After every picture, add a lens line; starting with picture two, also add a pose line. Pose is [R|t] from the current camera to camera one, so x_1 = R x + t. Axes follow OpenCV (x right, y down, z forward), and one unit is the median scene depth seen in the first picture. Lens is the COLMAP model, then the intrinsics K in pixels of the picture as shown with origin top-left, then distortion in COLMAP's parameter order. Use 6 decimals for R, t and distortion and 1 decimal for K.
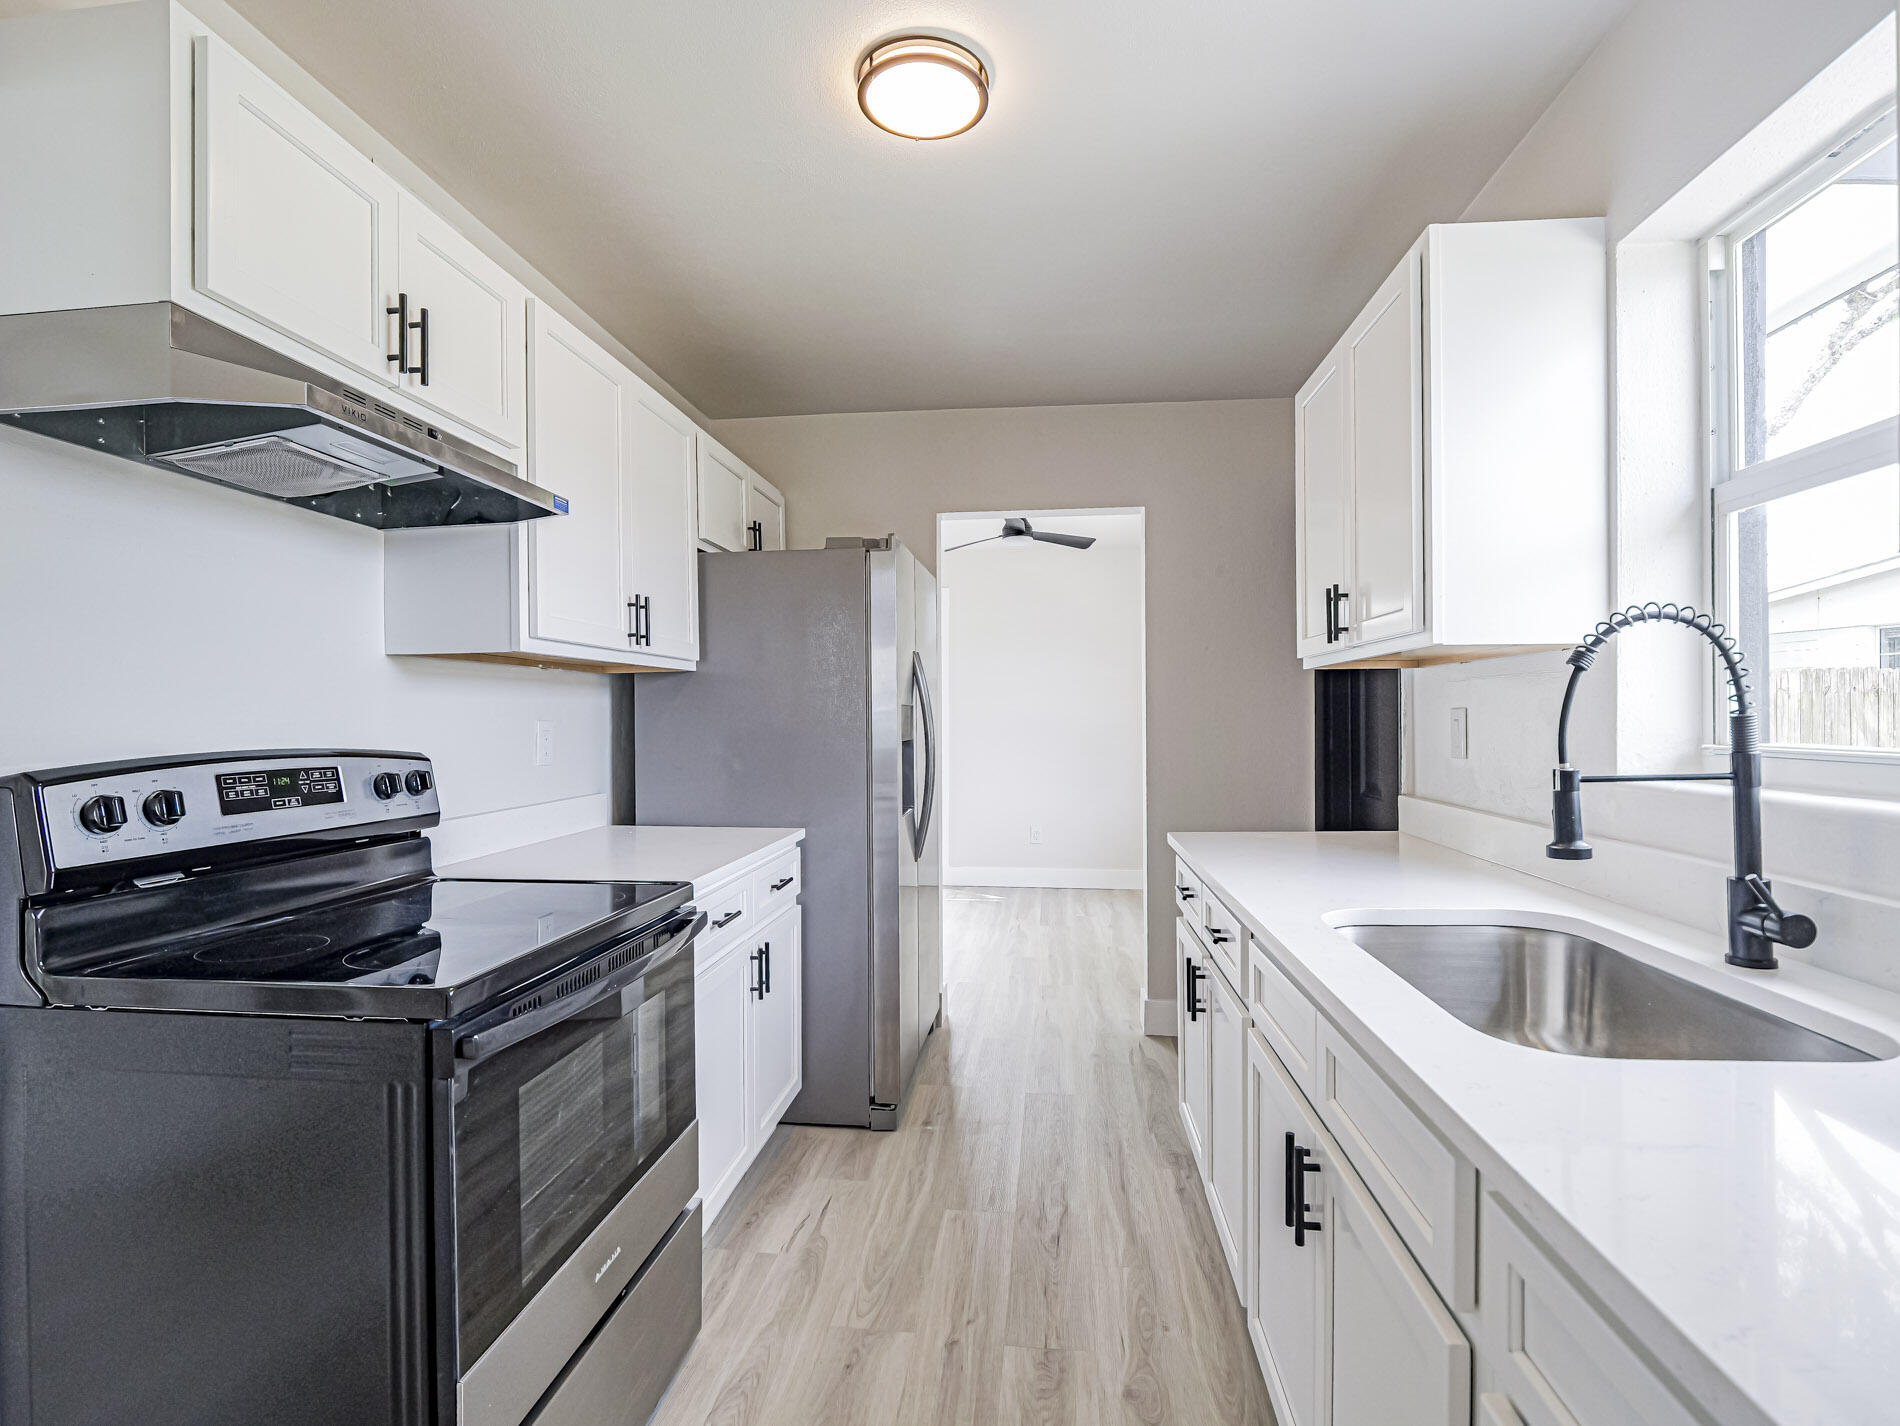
lens RADIAL K [[928.3, 0, 967.0], [0, 928.3, 697.3], [0, 0, 1]] dist [-0.016191, 0.000169]
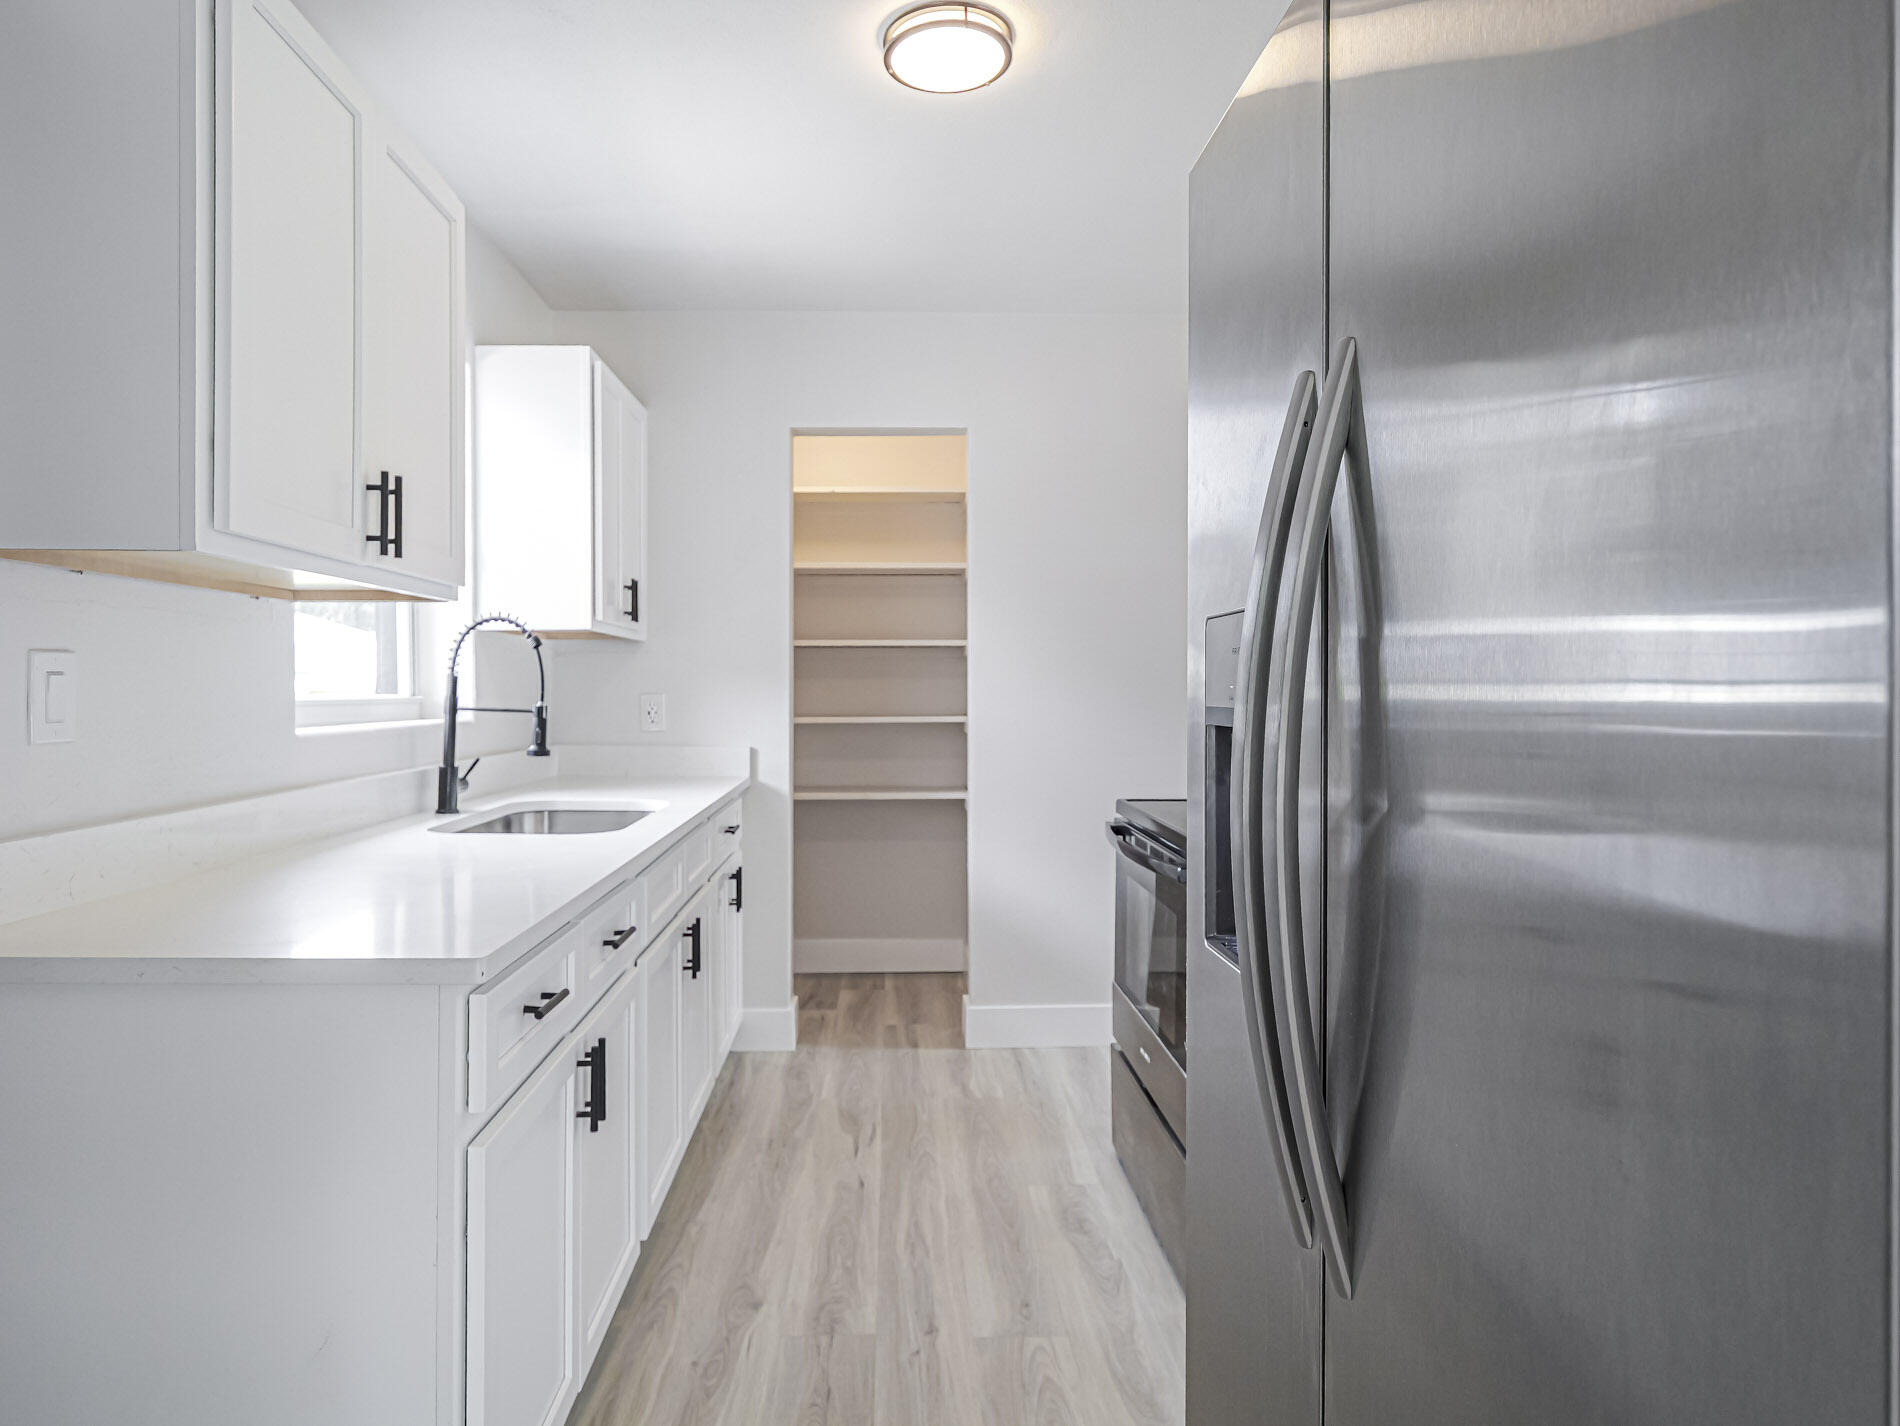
lens RADIAL K [[1177.6, 0, 947.5], [0, 1177.6, 692.7], [0, 0, 1]] dist [-0.000813, -0.000779]
pose [[-0.989874, 0.006098, -0.141816, 0.146443], [0.008298, 0.999854, -0.014925, 0.066703], [0.141705, -0.015950, -0.989780, 2.398483]]
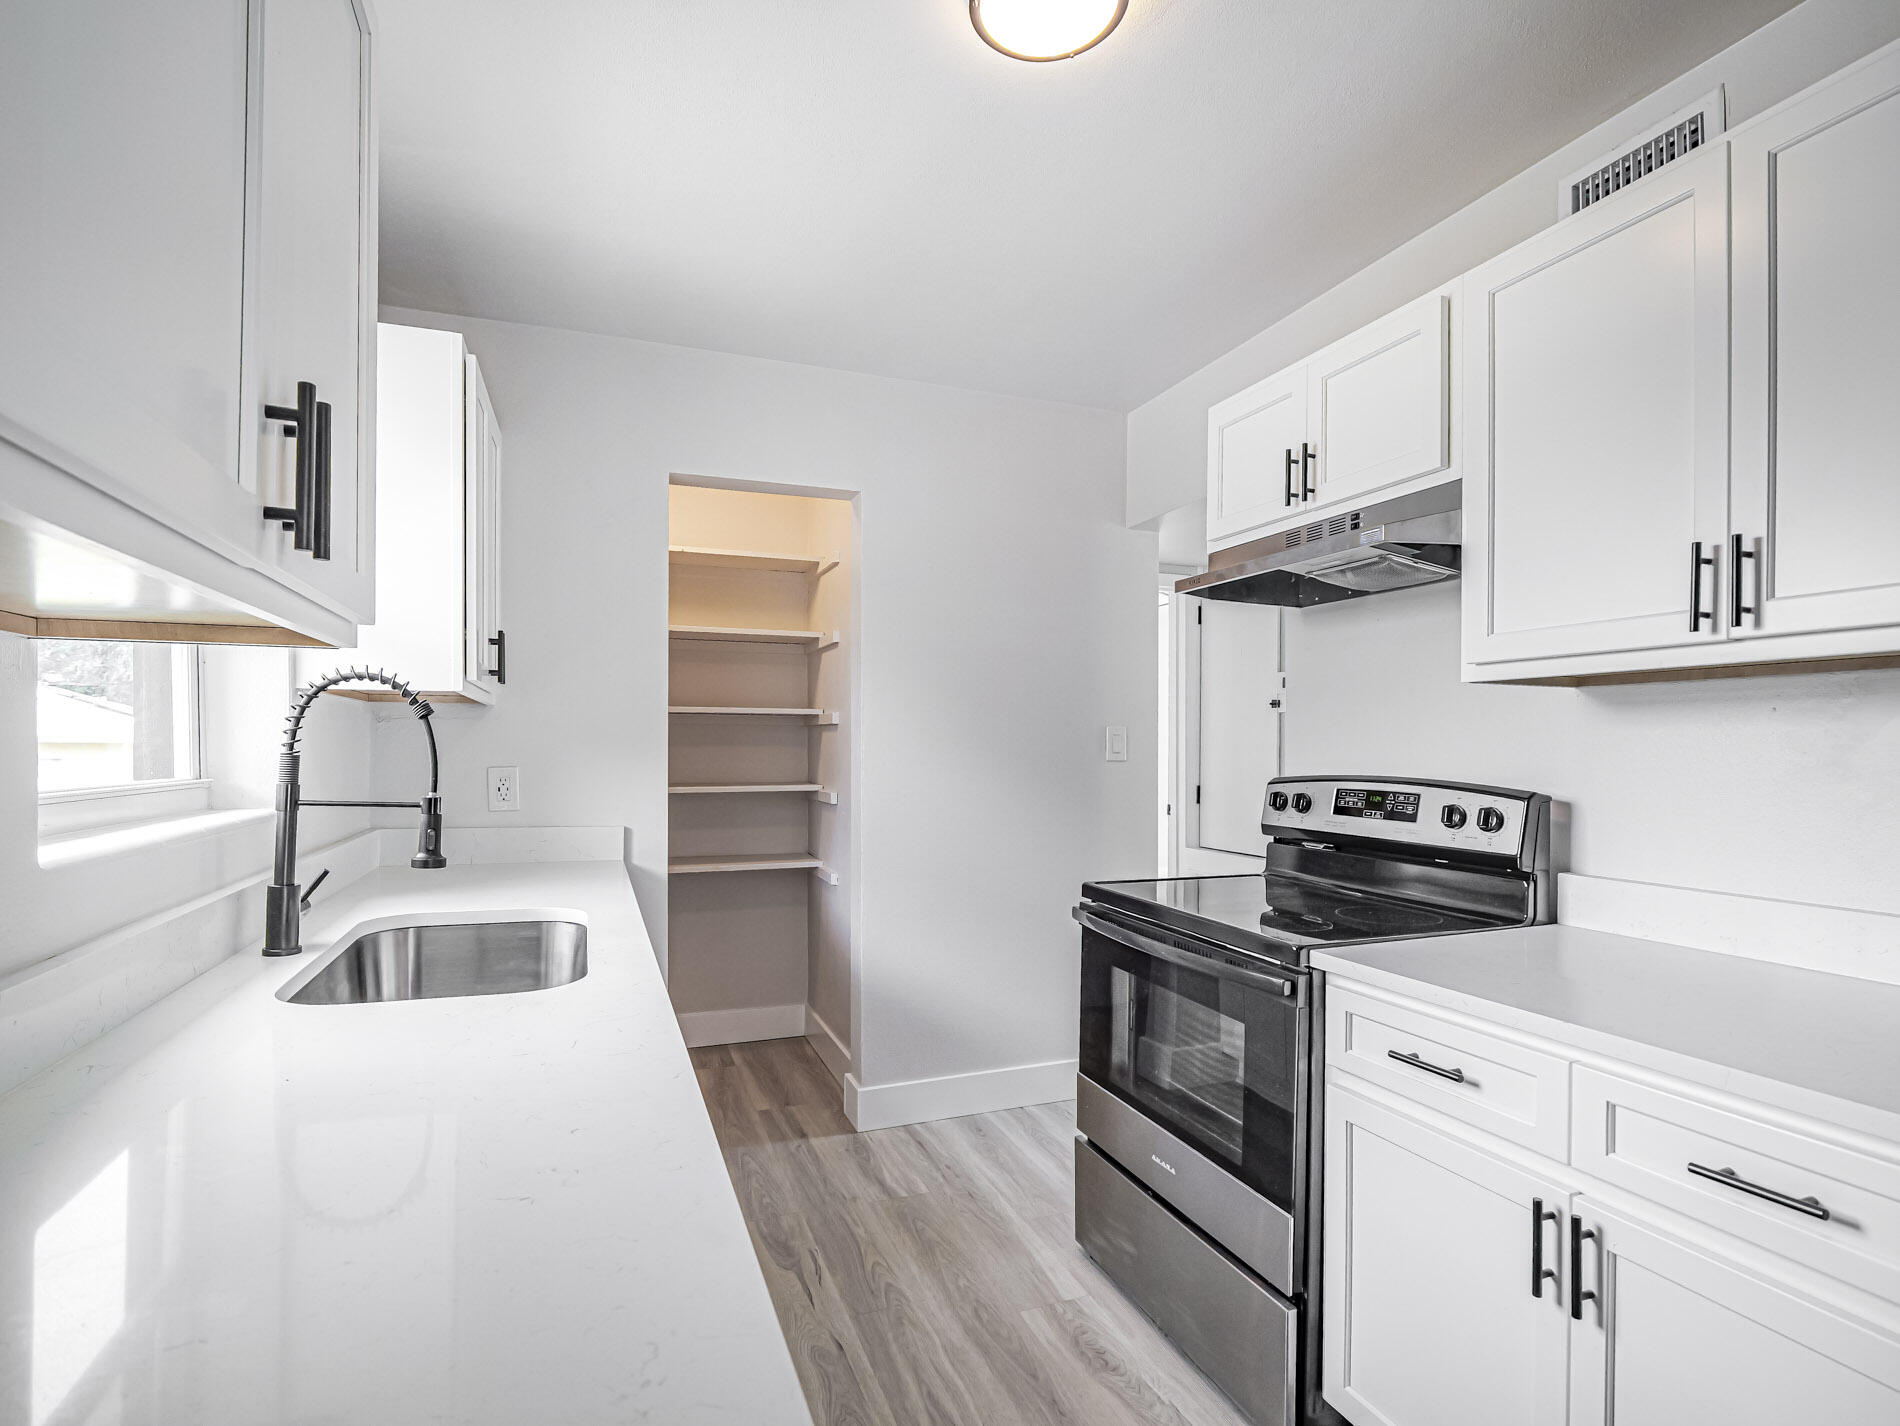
lens RADIAL K [[934.0, 0, 943.5], [0, 934.0, 751.1], [0, 0, 1]] dist [-0.016510, 0.000724]
pose [[-0.891644, 0.004702, -0.452713, 0.432273], [0.008899, 0.999935, -0.007143, 0.021193], [0.452650, -0.010398, -0.891628, 1.782782]]
